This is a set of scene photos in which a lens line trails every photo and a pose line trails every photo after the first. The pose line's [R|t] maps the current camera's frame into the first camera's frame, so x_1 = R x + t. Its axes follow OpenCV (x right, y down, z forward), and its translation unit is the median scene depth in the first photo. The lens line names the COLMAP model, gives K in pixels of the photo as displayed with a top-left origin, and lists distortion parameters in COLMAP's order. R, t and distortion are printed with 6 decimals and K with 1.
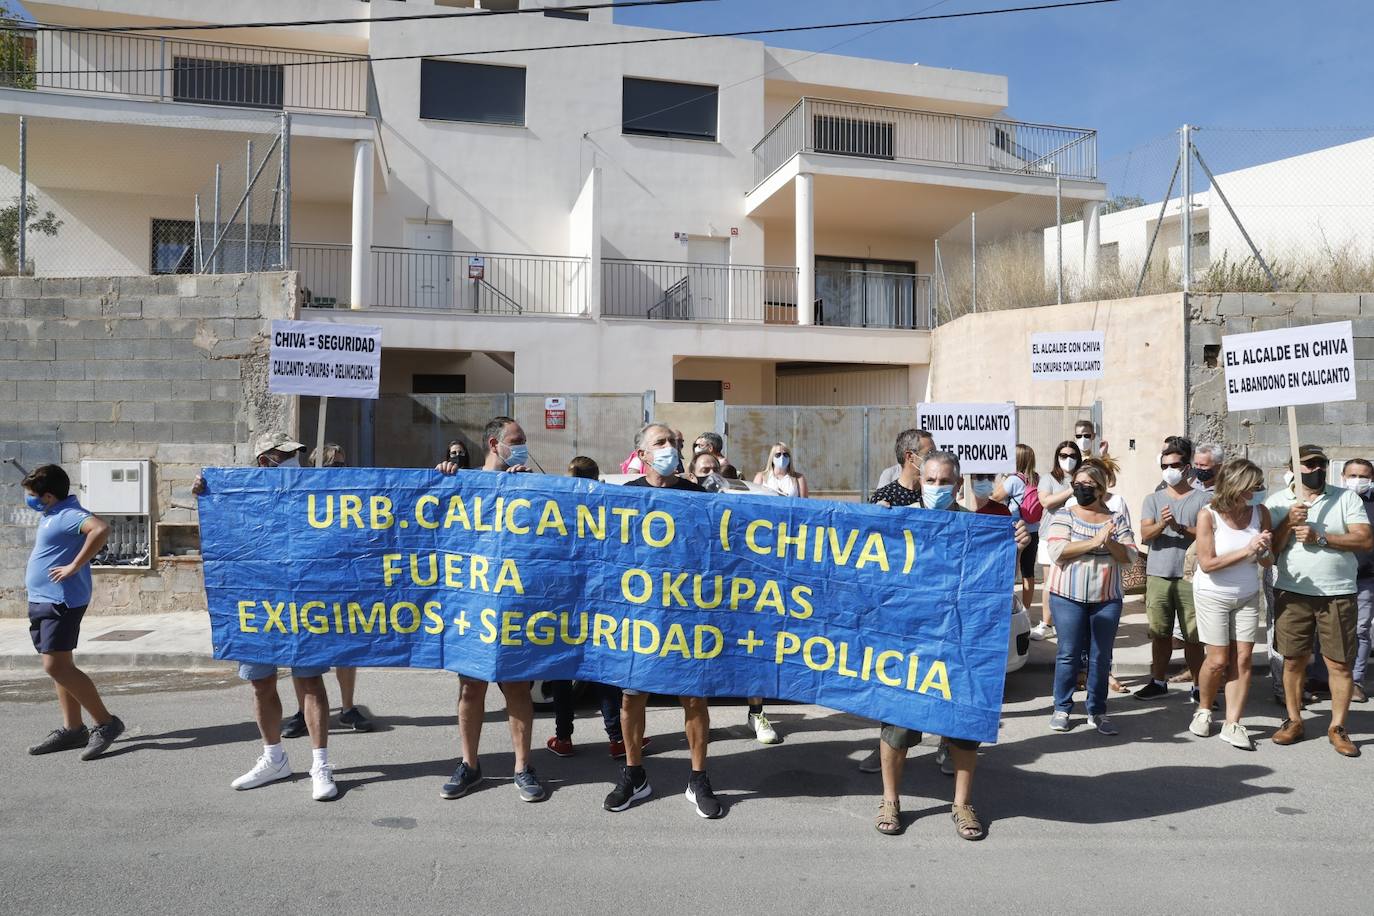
lens RADIAL K [[940.6, 0, 676.6], [0, 940.6, 458.9], [0, 0, 1]] dist [-0.112988, 0.092355]
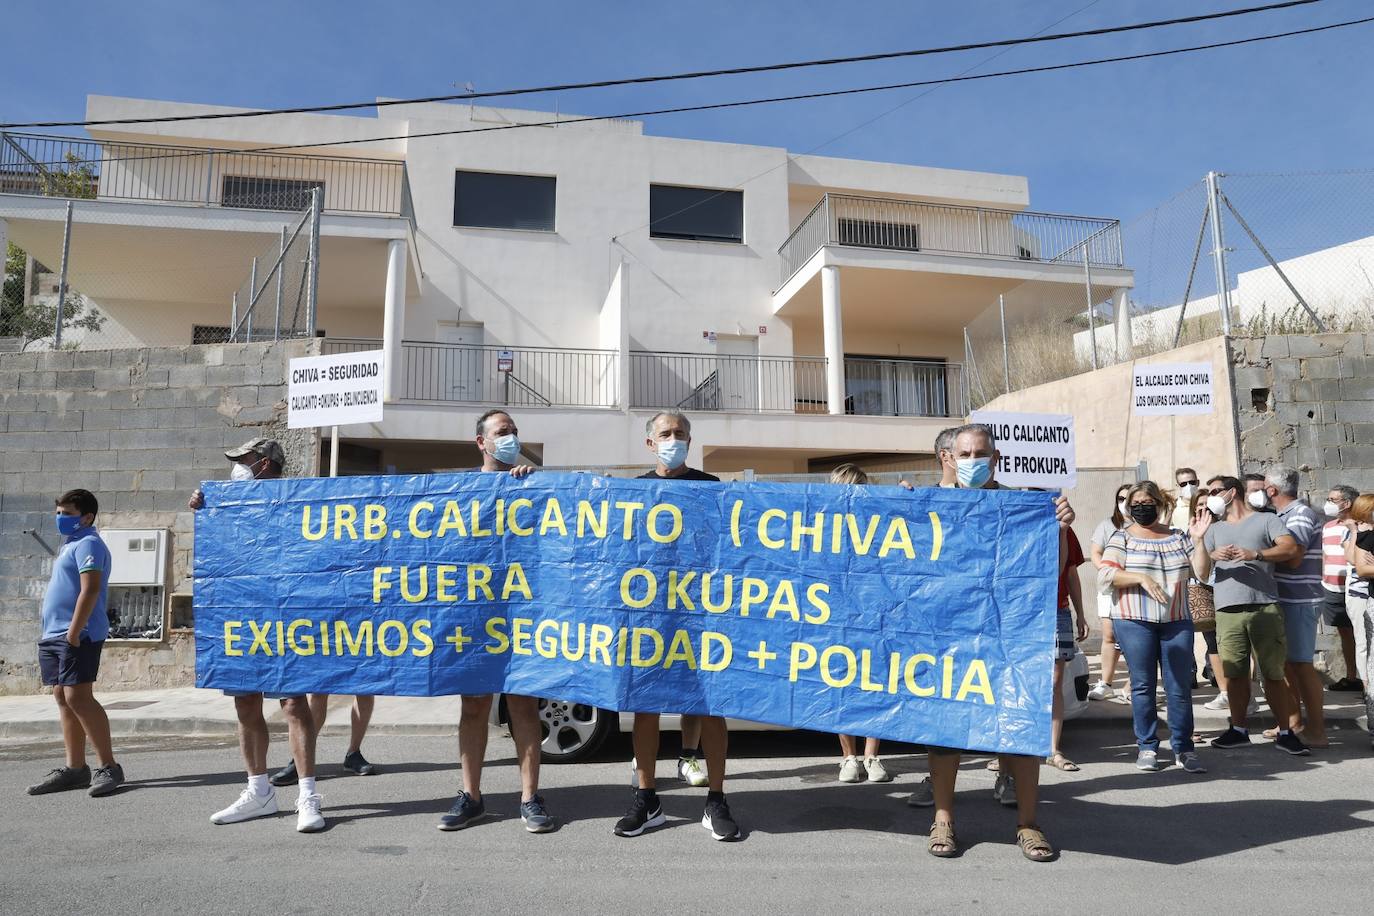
lens RADIAL K [[940.6, 0, 676.6], [0, 940.6, 458.9], [0, 0, 1]] dist [-0.112988, 0.092355]
pose [[0.999007, -0.018457, -0.040560, 0.015424], [0.012657, 0.990231, -0.138859, 0.070352], [0.042727, 0.138208, 0.989481, 0.033732]]
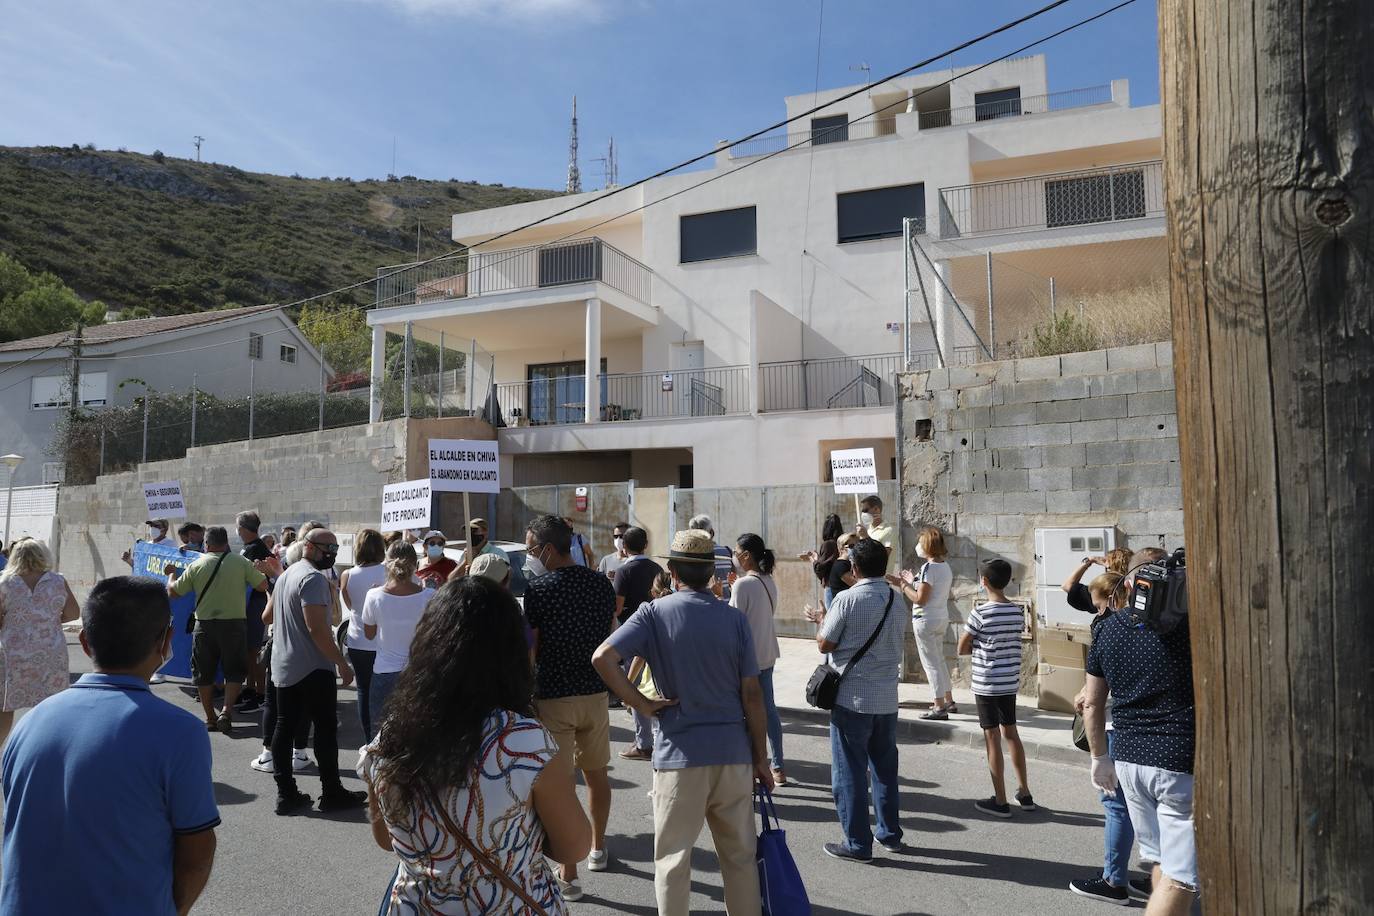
lens RADIAL K [[957.0, 0, 678.1], [0, 957.0, 458.9], [0, 0, 1]] dist [-0.109879, 0.094524]
pose [[0.786323, -0.051338, -0.615679, 0.992305], [0.003094, 0.996856, -0.079171, 0.006090], [0.617808, 0.060350, 0.784010, -0.029650]]
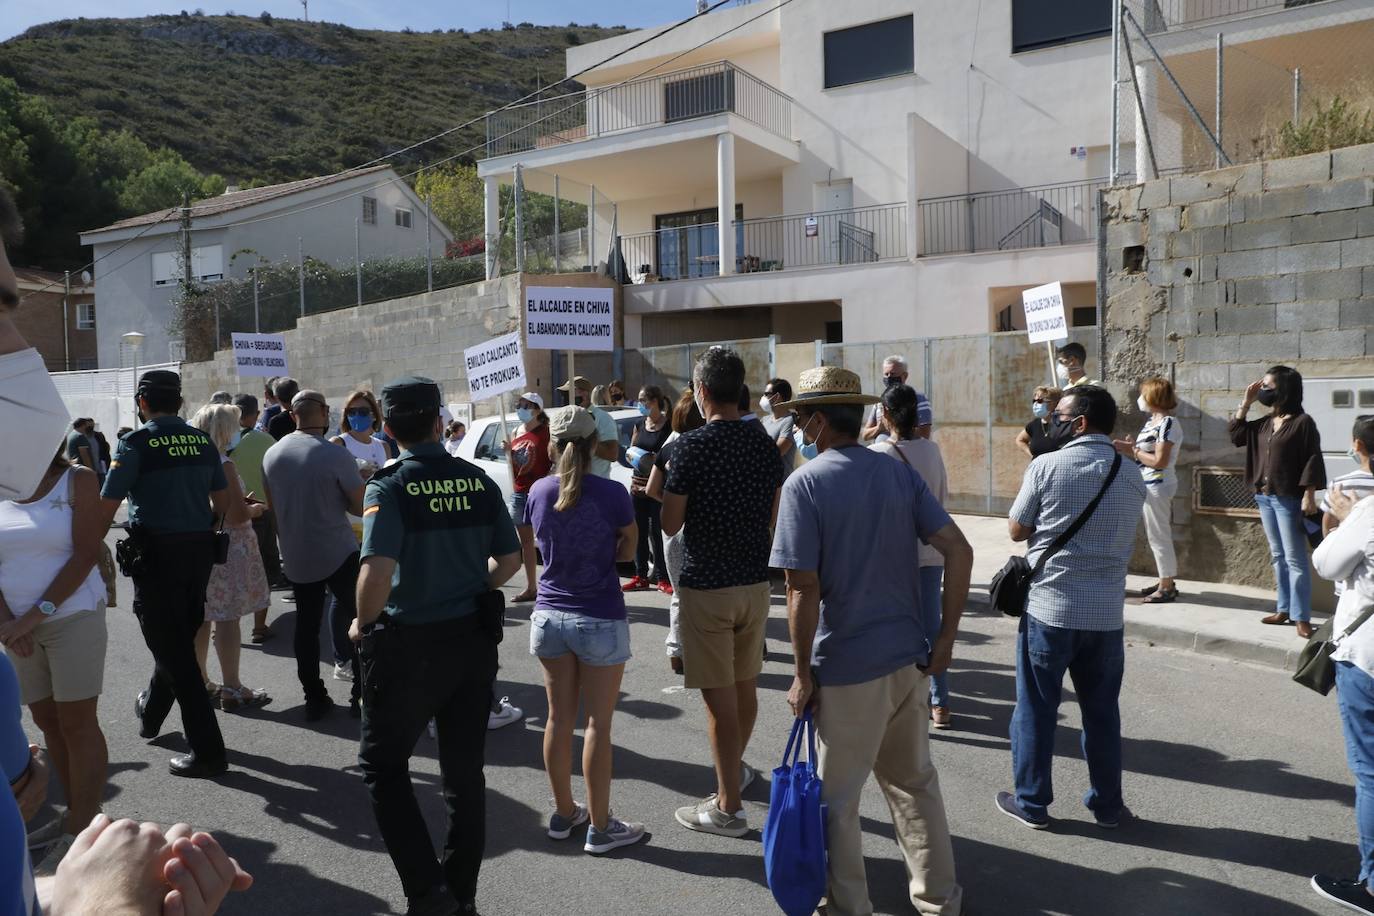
lens RADIAL K [[1014.6, 0, 676.3], [0, 1014.6, 460.0], [0, 0, 1]] dist [-0.093261, 0.097939]
pose [[0.689046, 0.025852, -0.724256, 0.927165], [0.017357, 0.998488, 0.052154, 0.016254], [0.724510, -0.048508, 0.687556, 0.047148]]
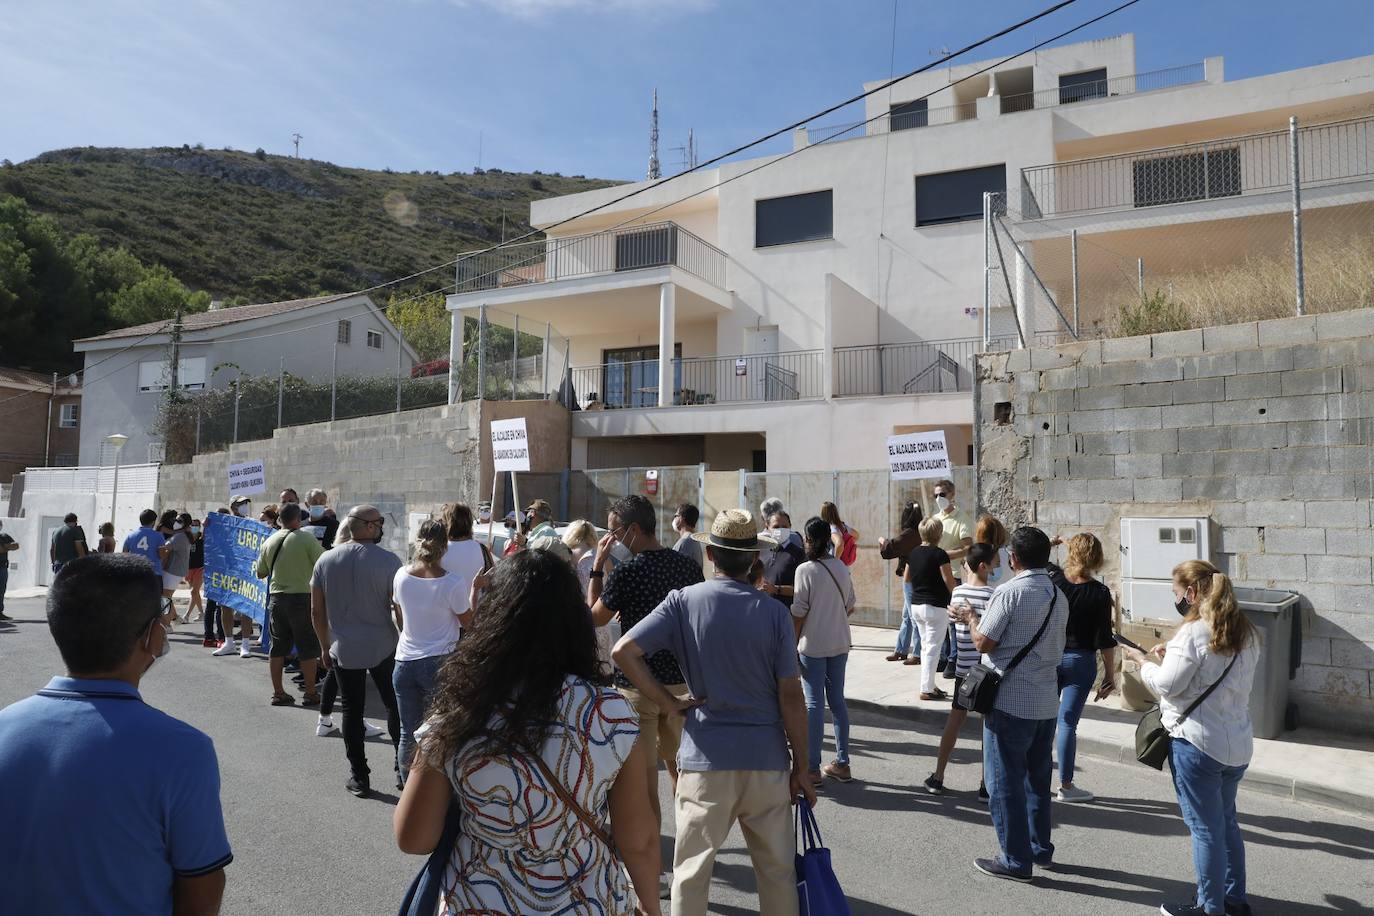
lens RADIAL K [[940.6, 0, 676.6], [0, 940.6, 458.9], [0, 0, 1]] dist [-0.112988, 0.092355]
pose [[0.732949, -0.034338, -0.679416, 0.974244], [-0.013276, 0.997813, -0.064752, 0.008214], [0.680154, 0.056480, 0.730890, 0.007845]]
